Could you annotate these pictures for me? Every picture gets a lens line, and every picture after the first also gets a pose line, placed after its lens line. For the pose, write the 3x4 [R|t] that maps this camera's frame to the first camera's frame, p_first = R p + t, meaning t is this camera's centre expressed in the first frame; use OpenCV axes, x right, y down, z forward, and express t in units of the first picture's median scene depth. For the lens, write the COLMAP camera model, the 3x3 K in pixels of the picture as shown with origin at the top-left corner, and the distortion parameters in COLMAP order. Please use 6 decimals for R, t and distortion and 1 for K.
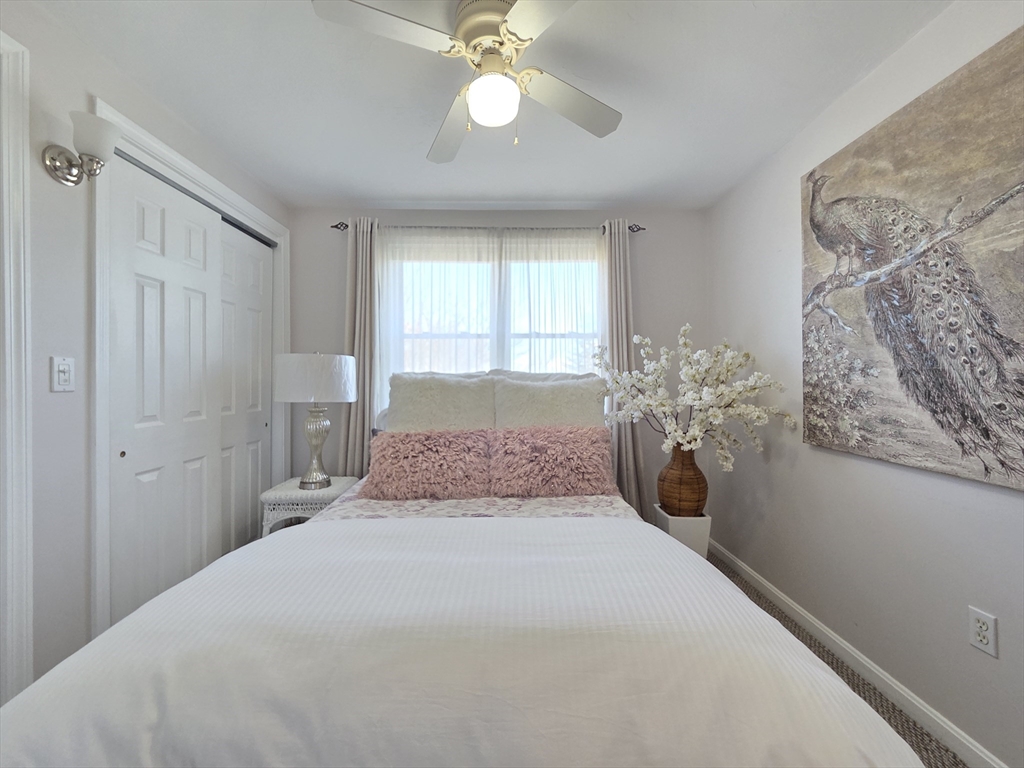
lens RADIAL K [[419.5, 0, 510.6], [0, 419.5, 380.8], [0, 0, 1]] dist [0.008098, -0.000146]
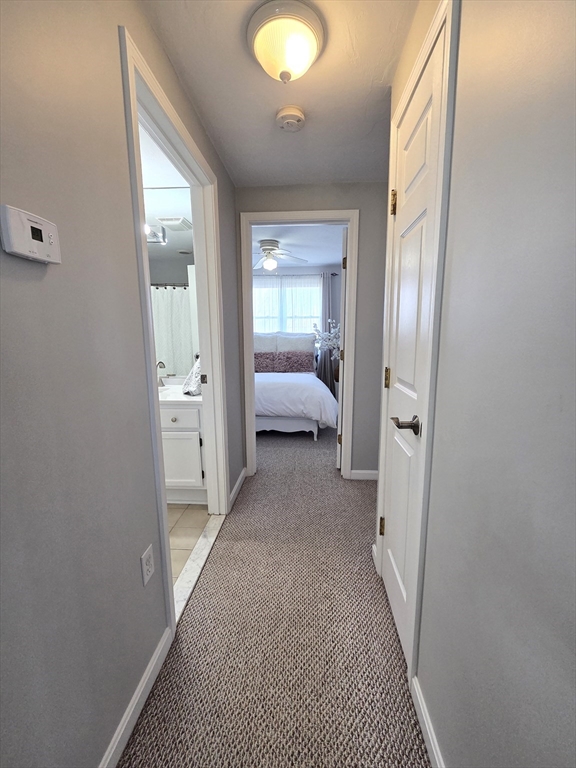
lens RADIAL K [[314.4, 0, 288.0], [0, 314.4, 384.0], [0, 0, 1]] dist [-0.000160, -0.000009]
pose [[0.996954, 0.010059, -0.077340, 0.184180], [0.002793, 0.986408, 0.164289, -0.026805], [0.077941, -0.164004, 0.983376, -1.040239]]
